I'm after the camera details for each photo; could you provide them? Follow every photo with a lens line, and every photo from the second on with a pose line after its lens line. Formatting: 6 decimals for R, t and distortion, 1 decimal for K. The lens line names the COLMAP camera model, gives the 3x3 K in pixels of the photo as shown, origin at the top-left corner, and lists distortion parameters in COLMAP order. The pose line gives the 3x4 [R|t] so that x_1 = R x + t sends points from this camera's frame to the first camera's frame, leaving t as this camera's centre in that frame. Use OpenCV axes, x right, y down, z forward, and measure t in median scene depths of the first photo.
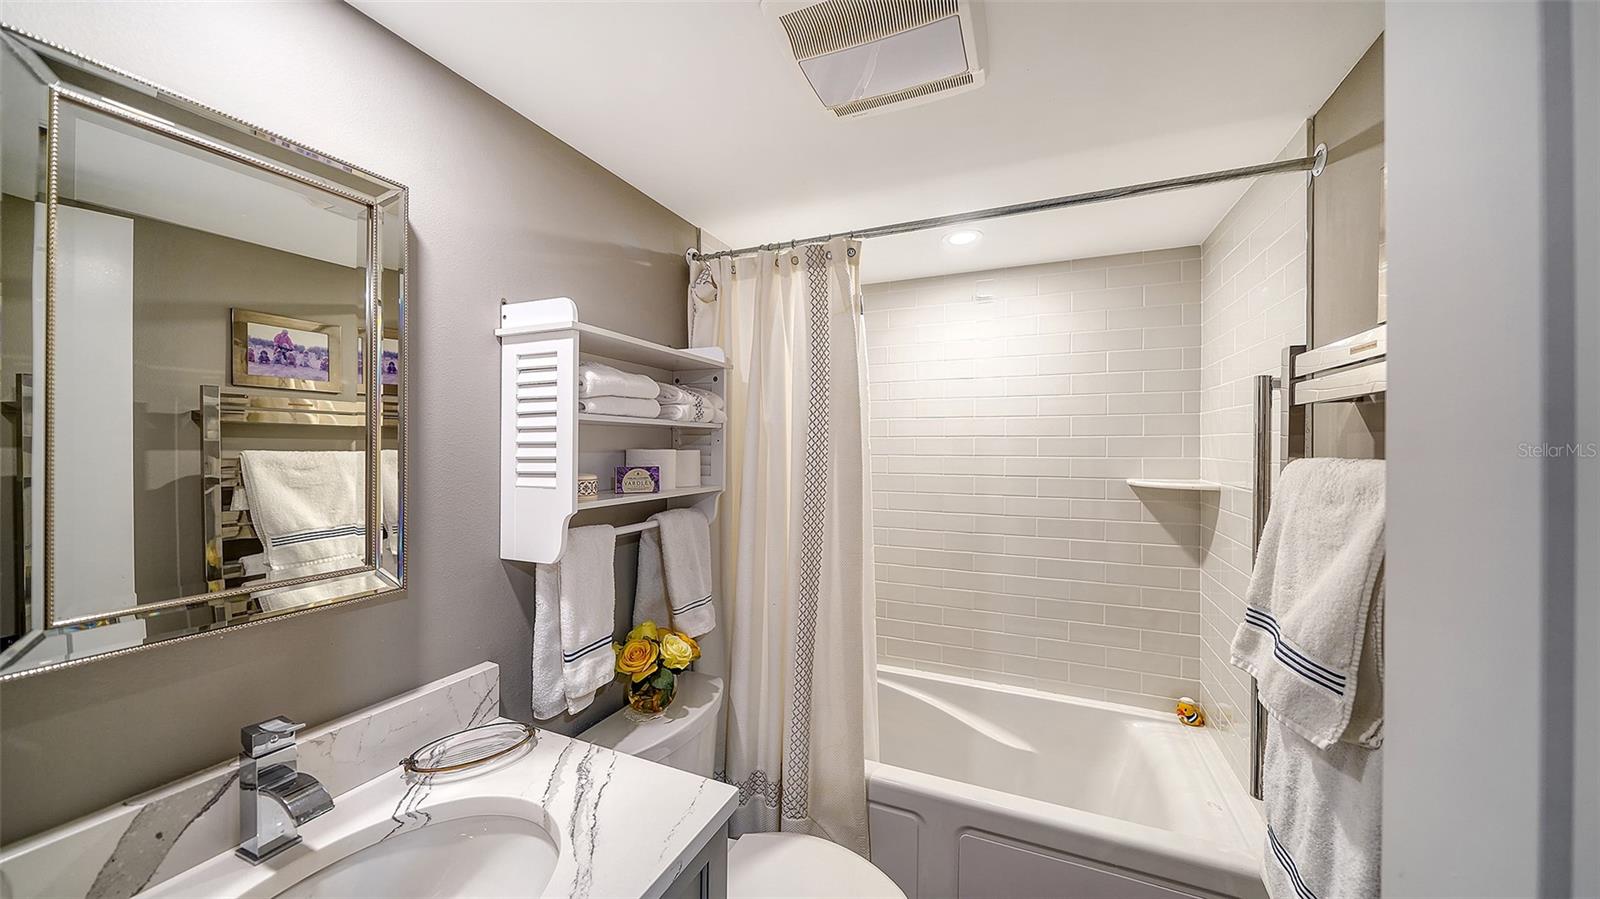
lens RADIAL K [[558.1, 0, 796.5], [0, 558.1, 445.2], [0, 0, 1]] dist [0.000875, -0.002845]
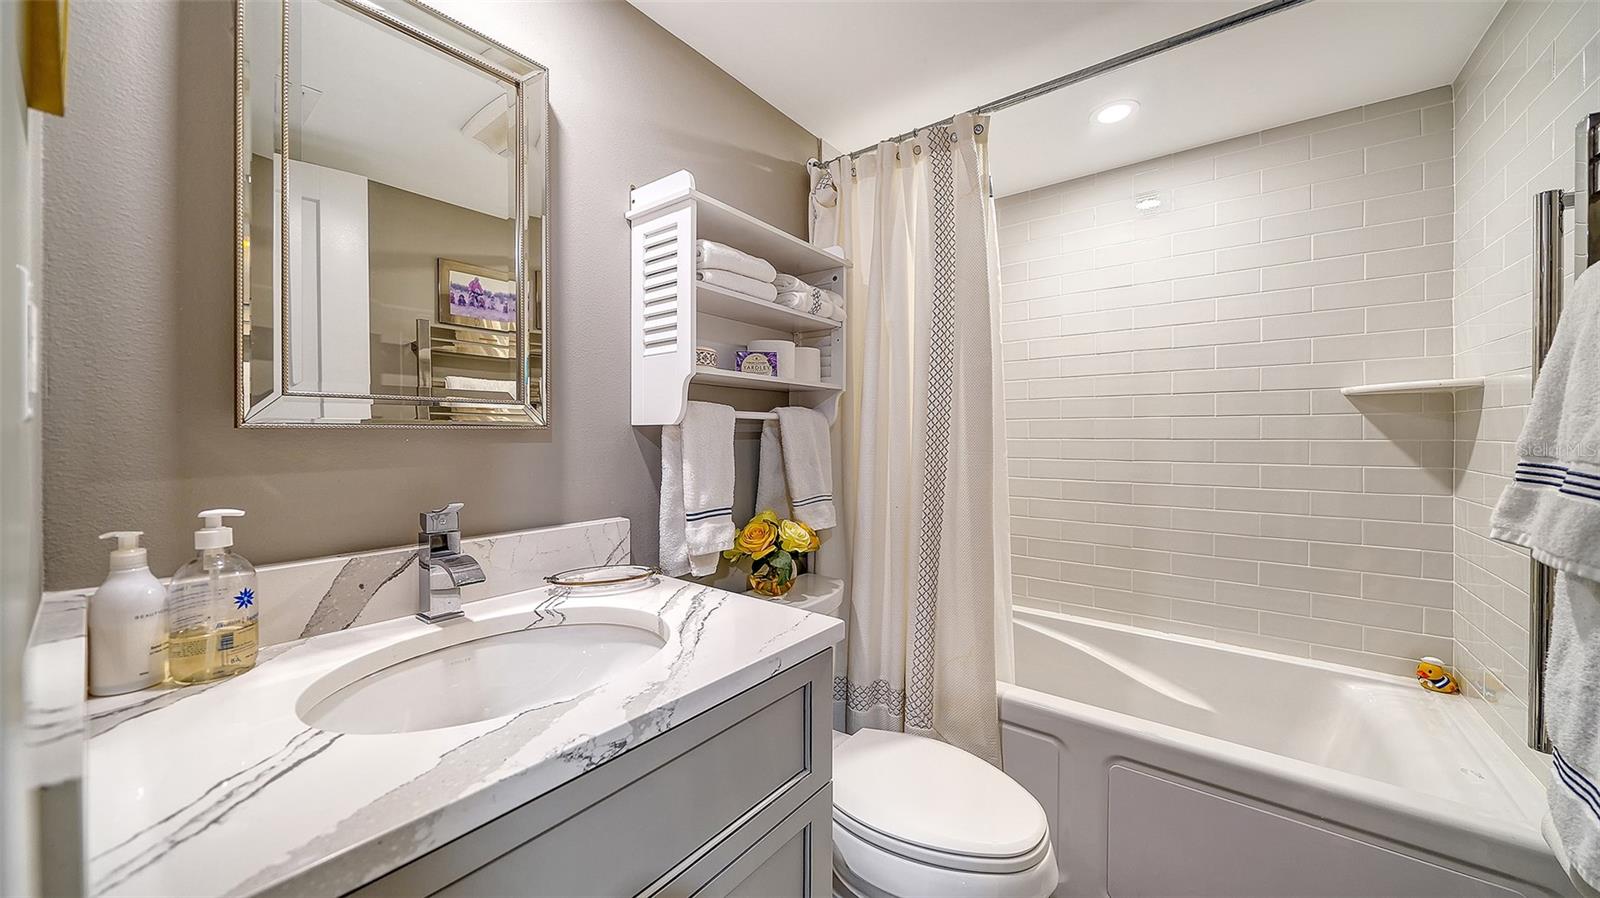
lens RADIAL K [[562.2, 0, 800.0], [0, 562.2, 449.0], [0, 0, 1]] dist [-0.002886, -0.000255]
pose [[0.969273, -0.005611, -0.245925, 0.038785], [0.006766, 0.999970, 0.003853, 0.186420], [0.245896, -0.005399, 0.969281, 0.021242]]
